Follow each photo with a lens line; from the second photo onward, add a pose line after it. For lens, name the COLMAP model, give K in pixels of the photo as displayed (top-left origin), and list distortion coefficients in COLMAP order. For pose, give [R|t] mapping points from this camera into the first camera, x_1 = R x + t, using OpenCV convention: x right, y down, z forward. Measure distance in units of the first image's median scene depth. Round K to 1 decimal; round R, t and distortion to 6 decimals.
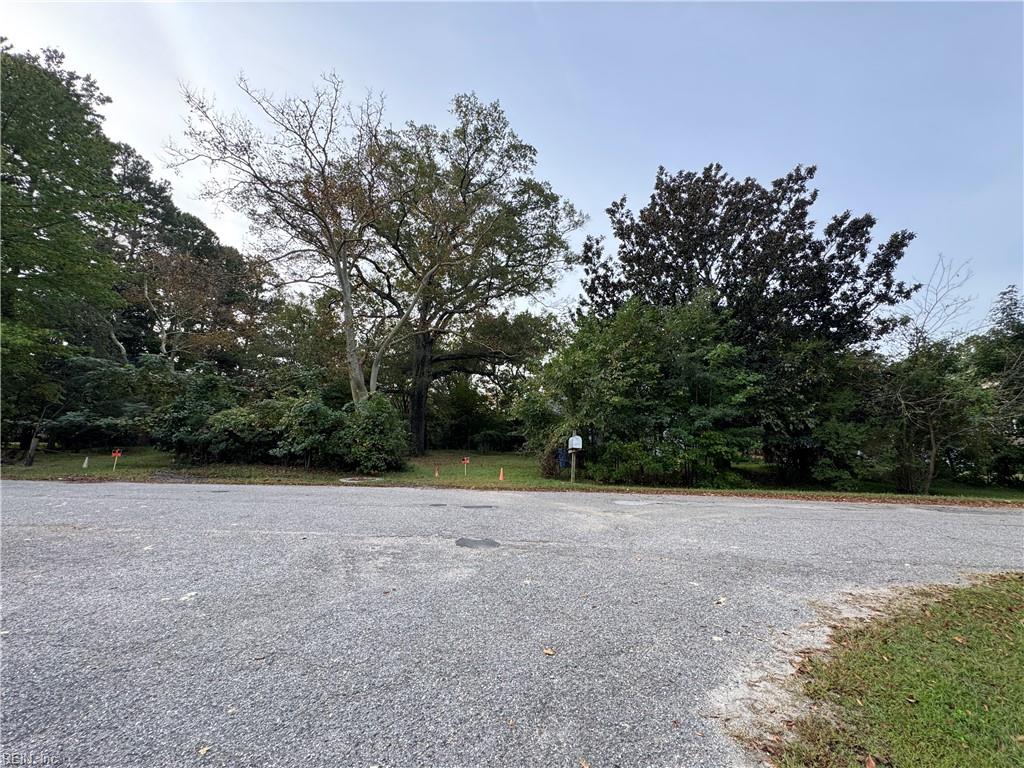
lens RADIAL K [[415.8, 0, 512.0], [0, 415.8, 384.0], [0, 0, 1]] dist [-0.000356, 0.000155]
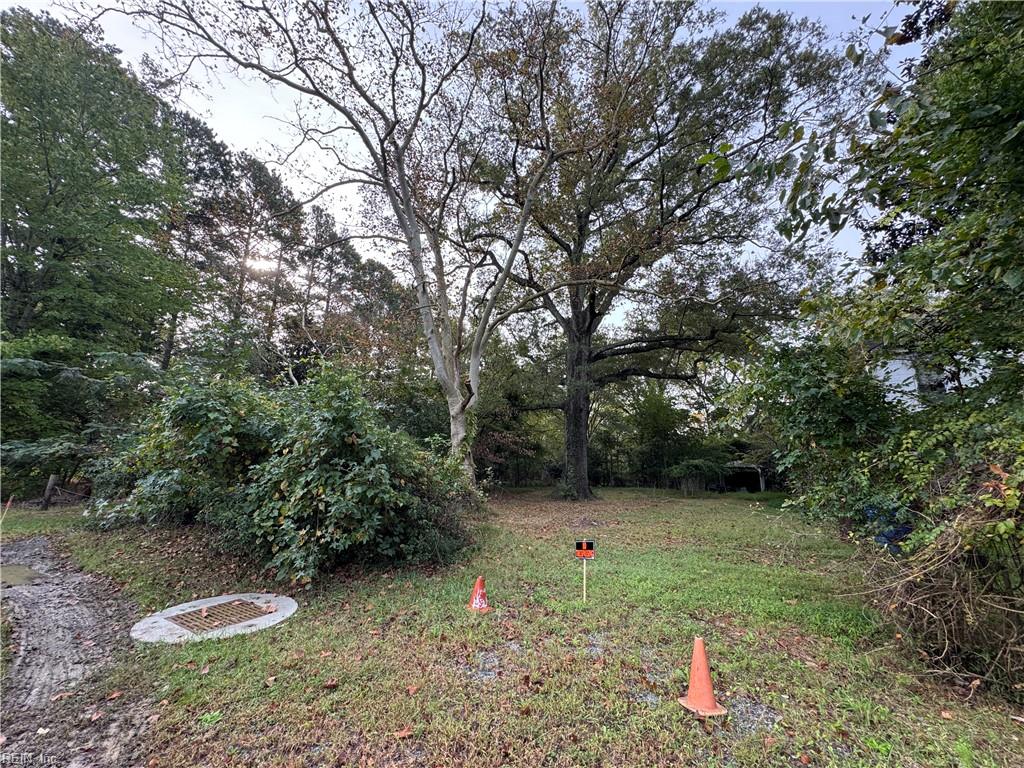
lens RADIAL K [[409.7, 0, 513.4], [0, 409.7, 384.7], [0, 0, 1]] dist [-0.001448, 0.000090]
pose [[0.882973, -0.096942, -0.459305, 0.000914], [0.063093, 0.994074, -0.088521, 0.034902], [0.465164, 0.049182, 0.883857, 0.299475]]
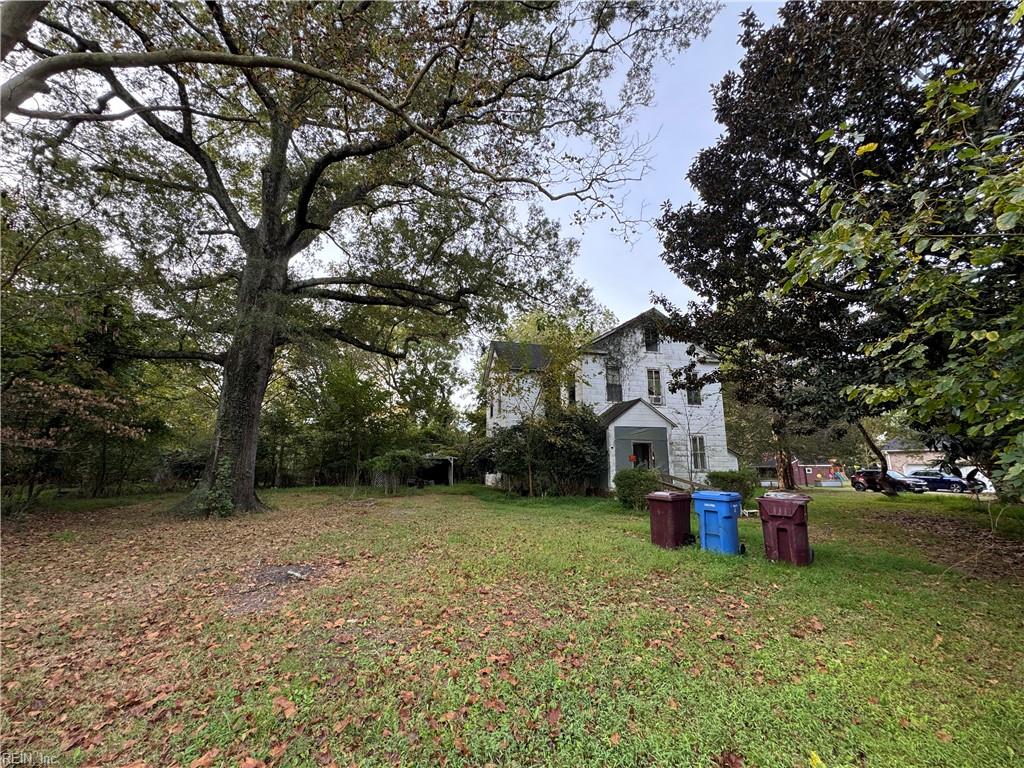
lens RADIAL K [[409.7, 0, 513.4], [0, 409.7, 384.7], [0, 0, 1]] dist [-0.001448, 0.000090]
pose [[0.958517, 0.034760, 0.282909, -0.070345], [-0.018699, 0.998067, -0.059275, 0.057338], [-0.284422, 0.051526, 0.957314, 0.450909]]
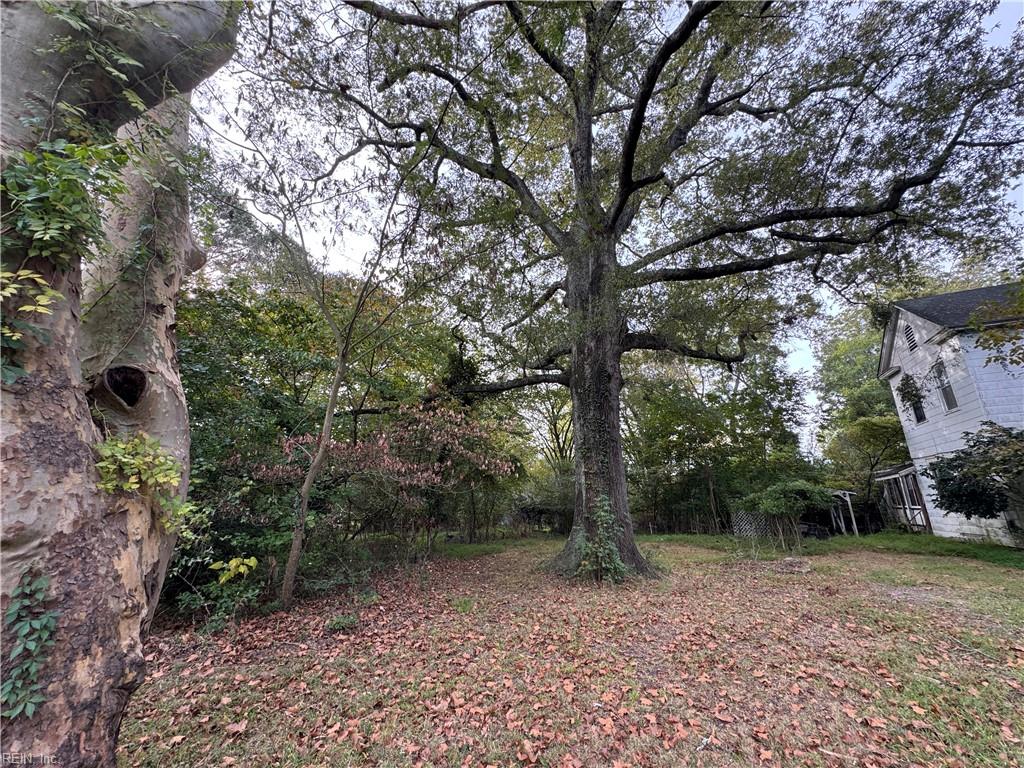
lens RADIAL K [[409.7, 0, 513.4], [0, 409.7, 384.7], [0, 0, 1]] dist [-0.001448, 0.000090]
pose [[0.929805, -0.144314, -0.338579, -0.151145], [0.085621, 0.979496, -0.182363, 0.075163], [0.357954, 0.140572, 0.923097, 0.580045]]
